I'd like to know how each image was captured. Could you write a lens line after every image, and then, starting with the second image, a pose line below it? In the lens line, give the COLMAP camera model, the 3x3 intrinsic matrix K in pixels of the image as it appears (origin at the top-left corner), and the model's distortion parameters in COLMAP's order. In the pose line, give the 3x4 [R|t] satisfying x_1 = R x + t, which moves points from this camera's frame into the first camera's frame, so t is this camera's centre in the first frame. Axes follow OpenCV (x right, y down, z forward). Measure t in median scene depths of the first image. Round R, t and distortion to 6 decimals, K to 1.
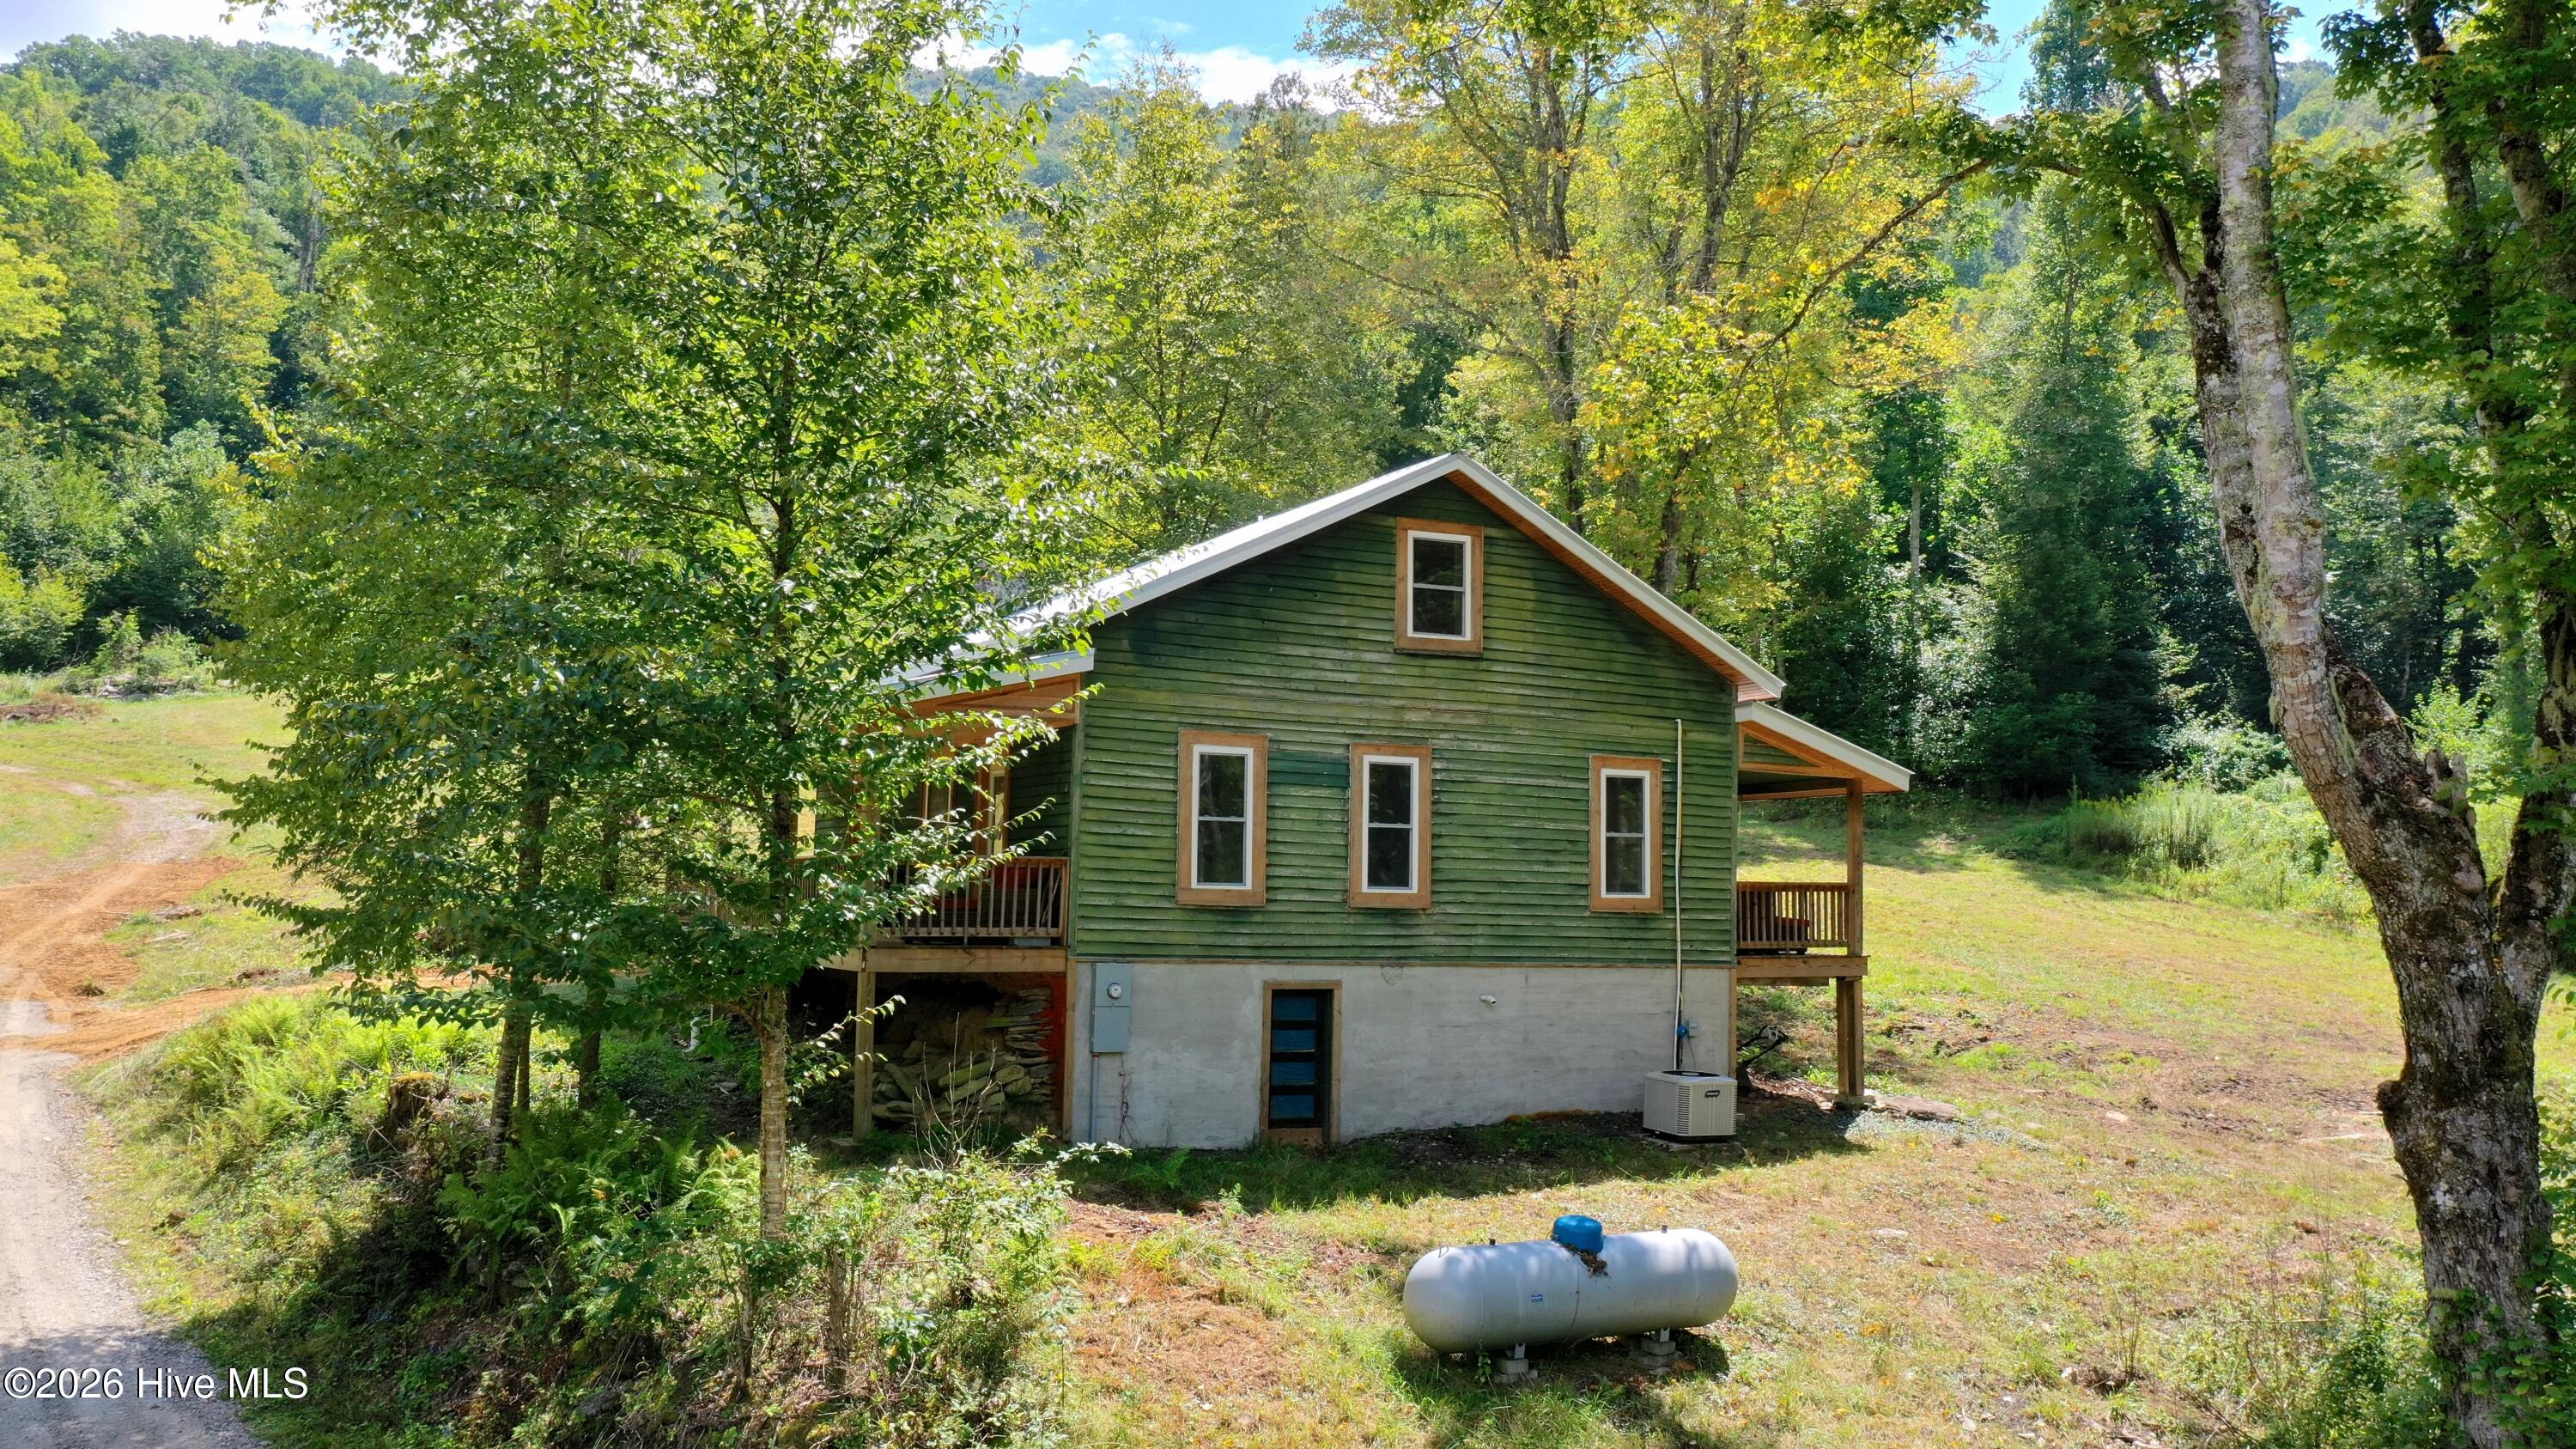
lens RADIAL K [[2062.2, 0, 1274.4], [0, 2062.2, 726.3], [0, 0, 1]] dist [-0.001470, 0.001393]
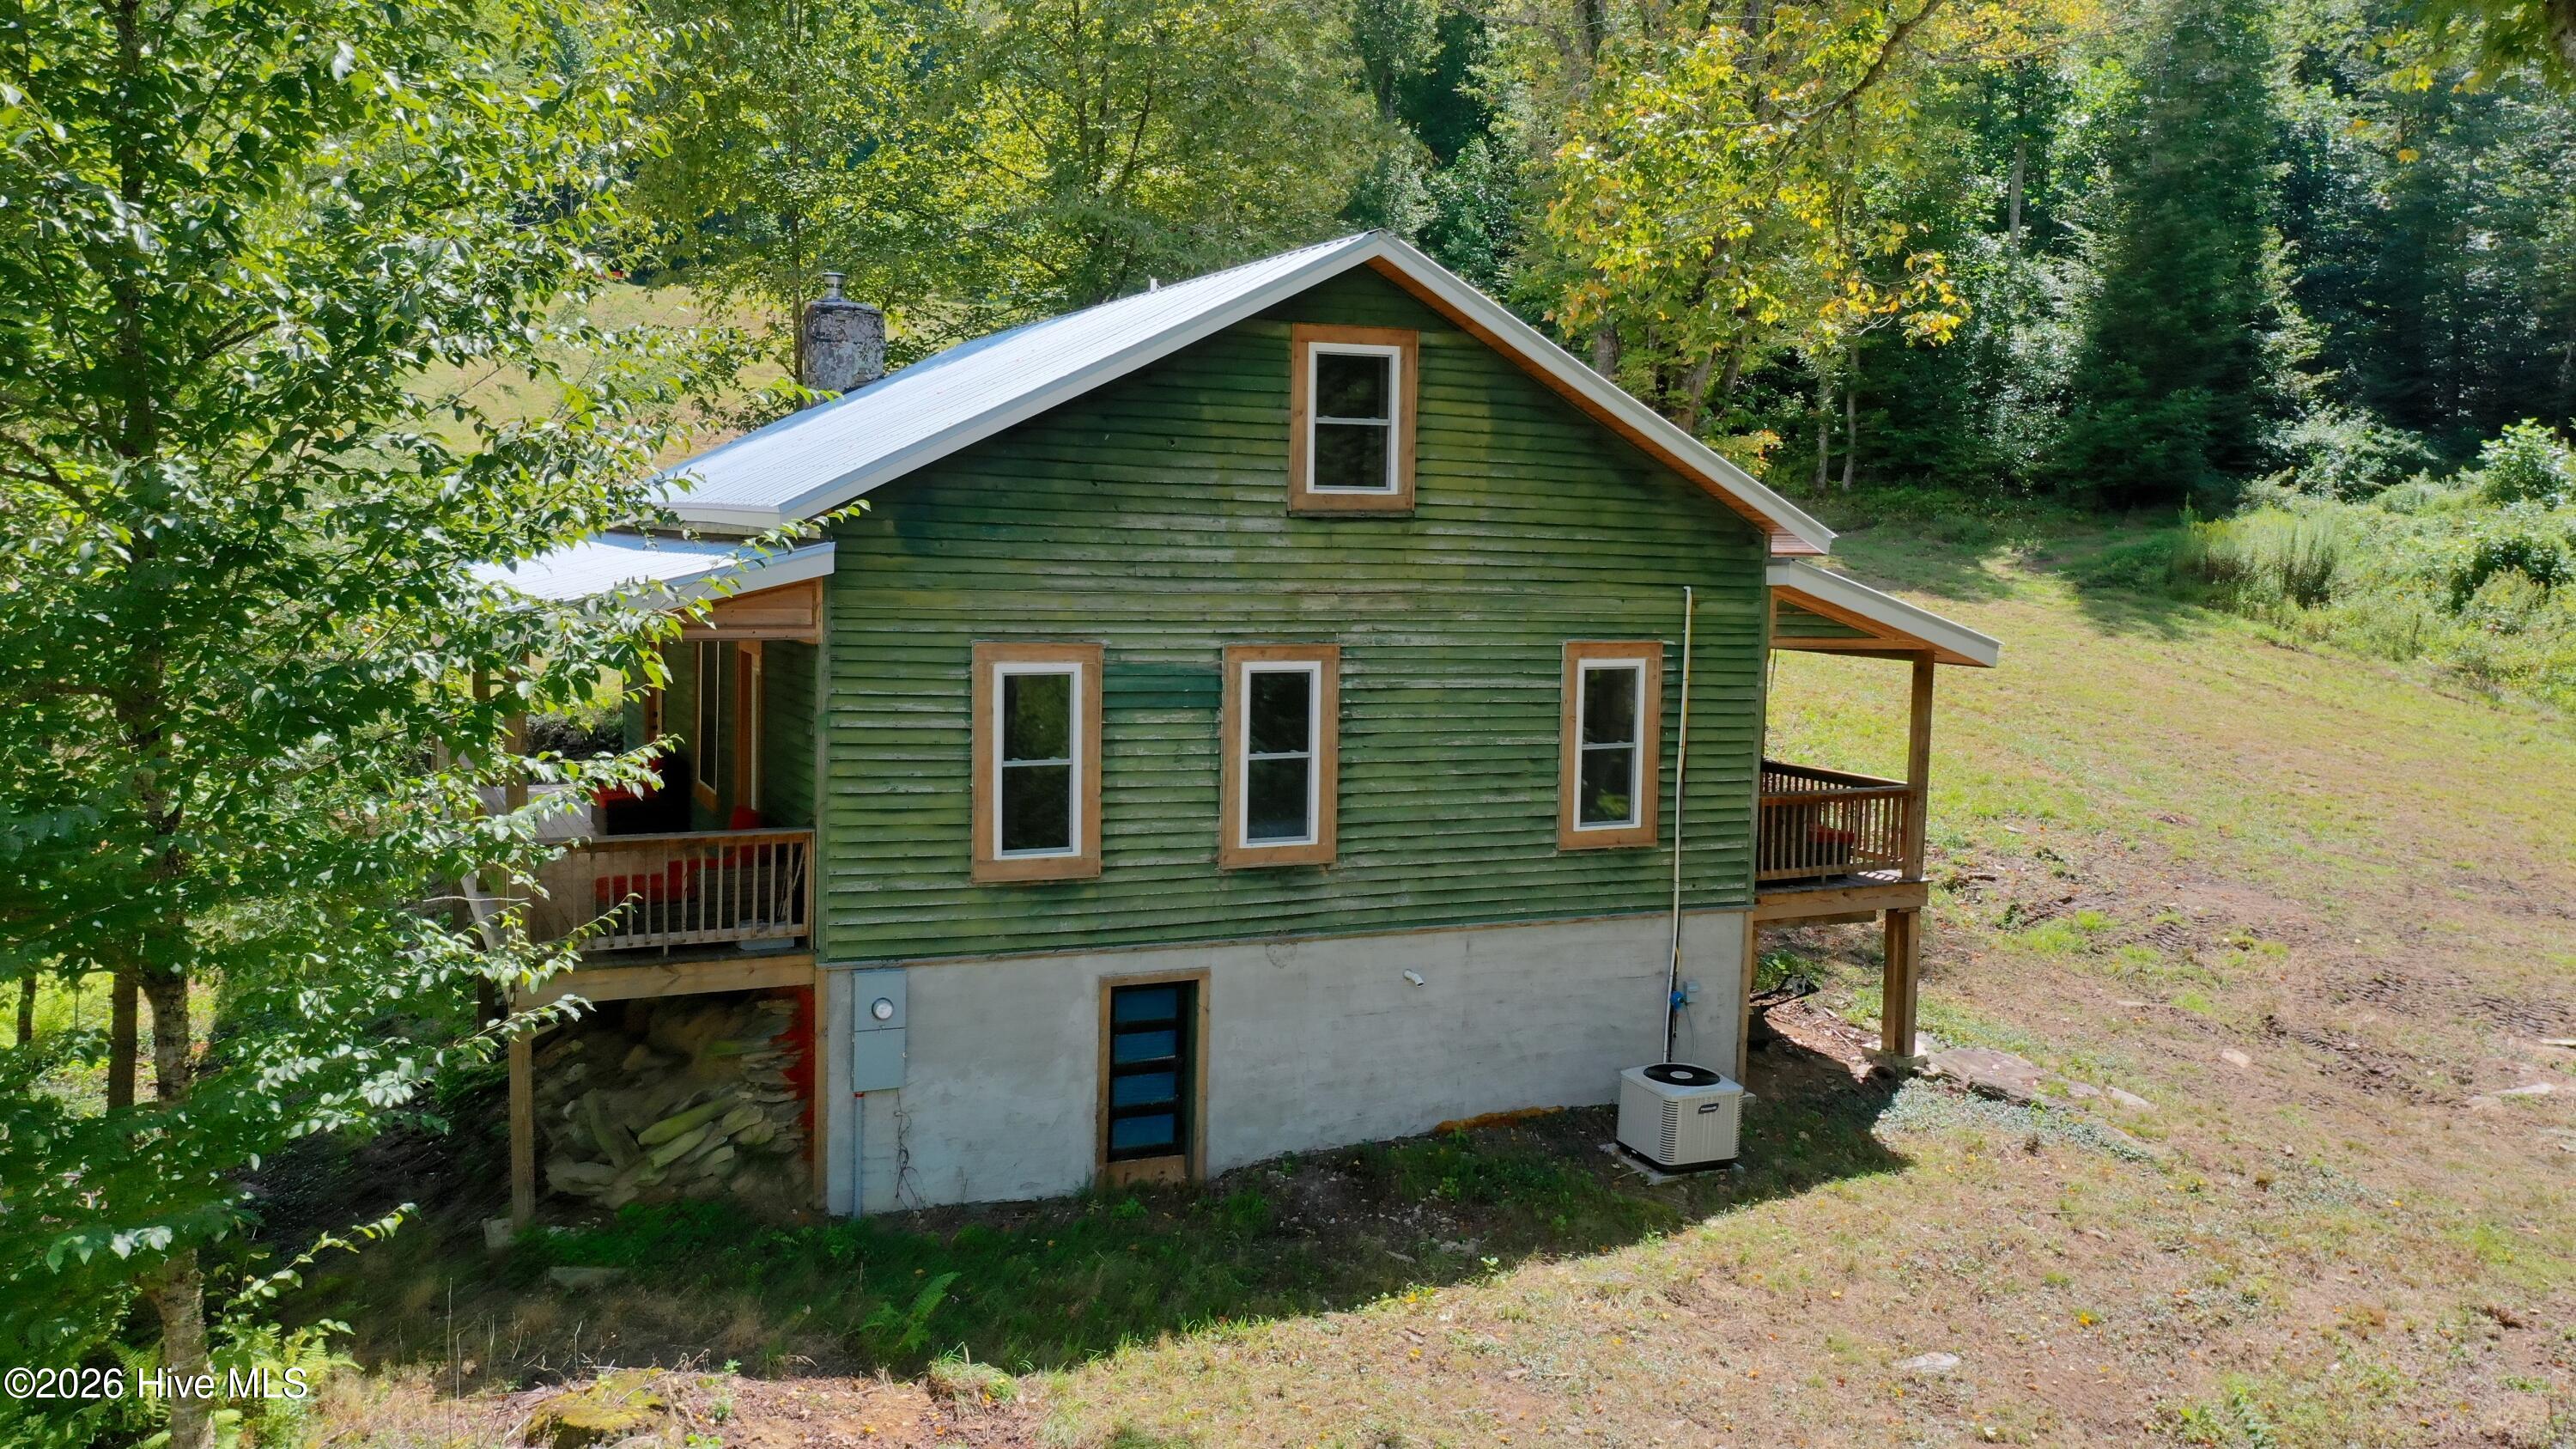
lens RADIAL K [[2062.2, 0, 1274.4], [0, 2062.2, 726.3], [0, 0, 1]] dist [-0.001470, 0.001393]
pose [[0.999490, 0.006179, -0.031319, 0.074275], [-0.000519, 0.984106, 0.177582, -0.088733], [0.031918, -0.177475, 0.983608, 0.270924]]
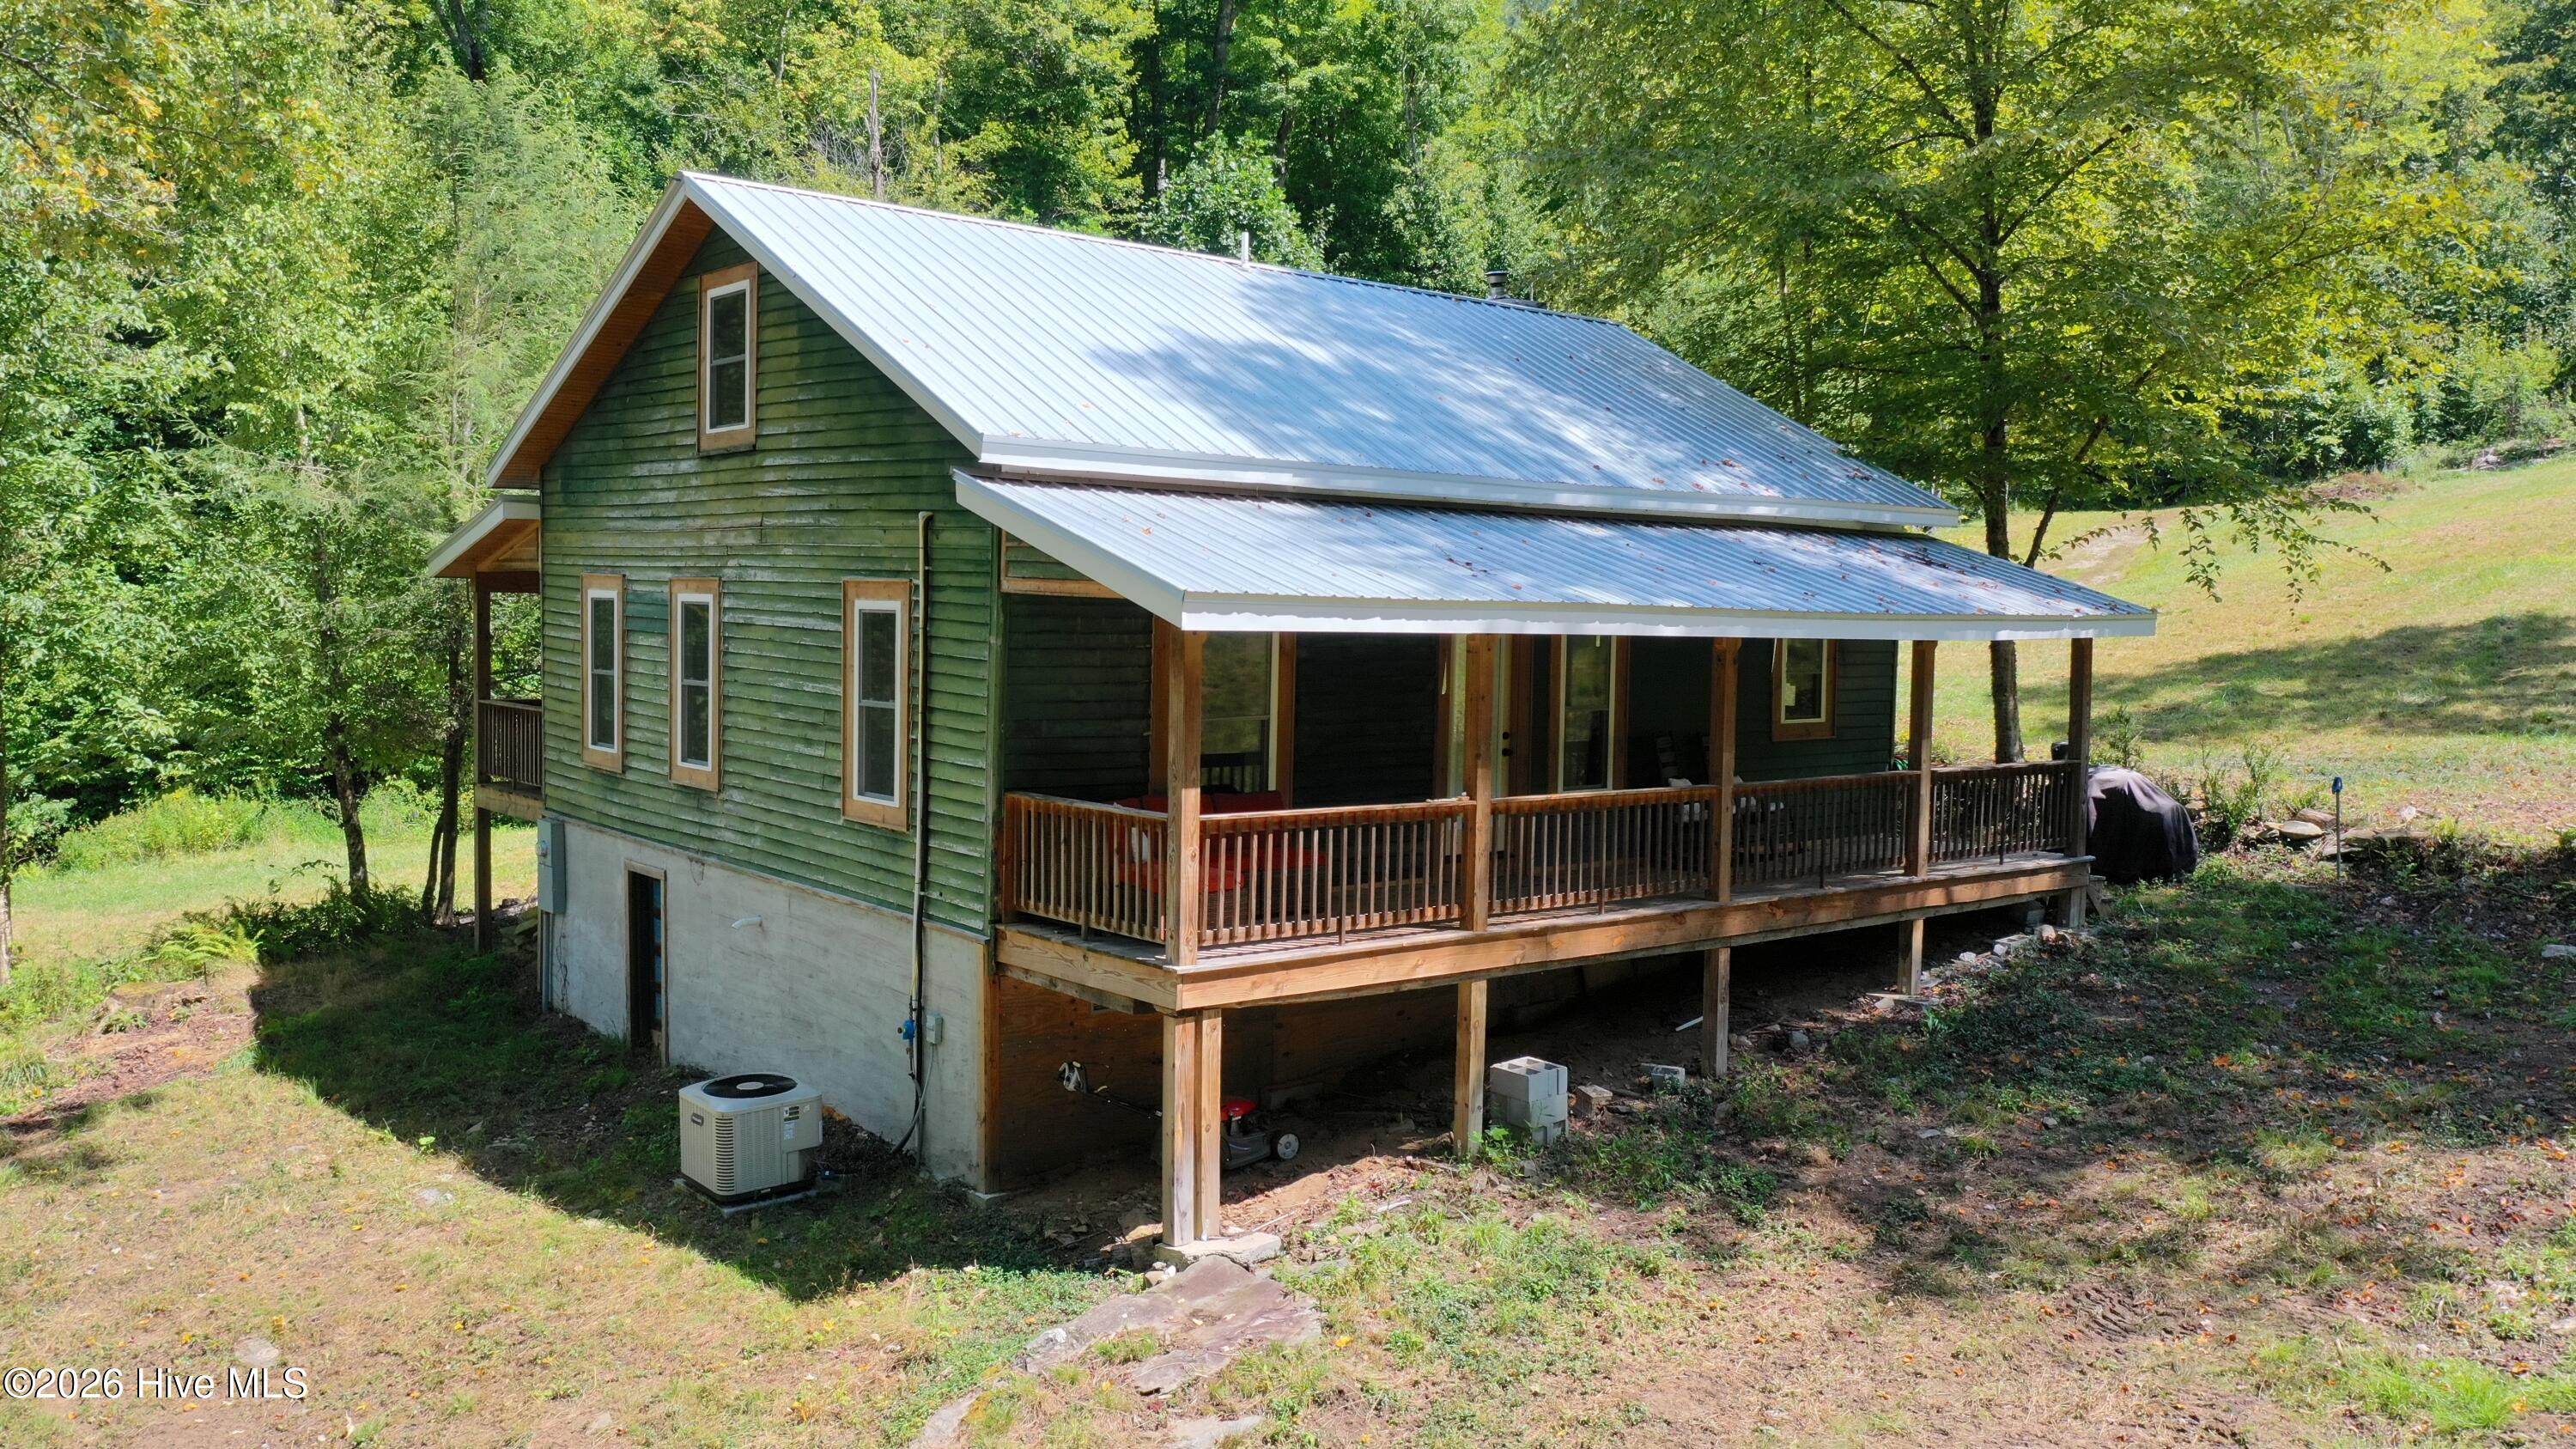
lens RADIAL K [[2062.2, 0, 1274.4], [0, 2062.2, 726.3], [0, 0, 1]] dist [-0.001470, 0.001393]
pose [[0.206922, 0.049769, -0.977091, 0.831758], [0.063334, 0.995929, 0.064141, 0.027389], [0.976305, -0.075156, 0.202928, 1.014578]]
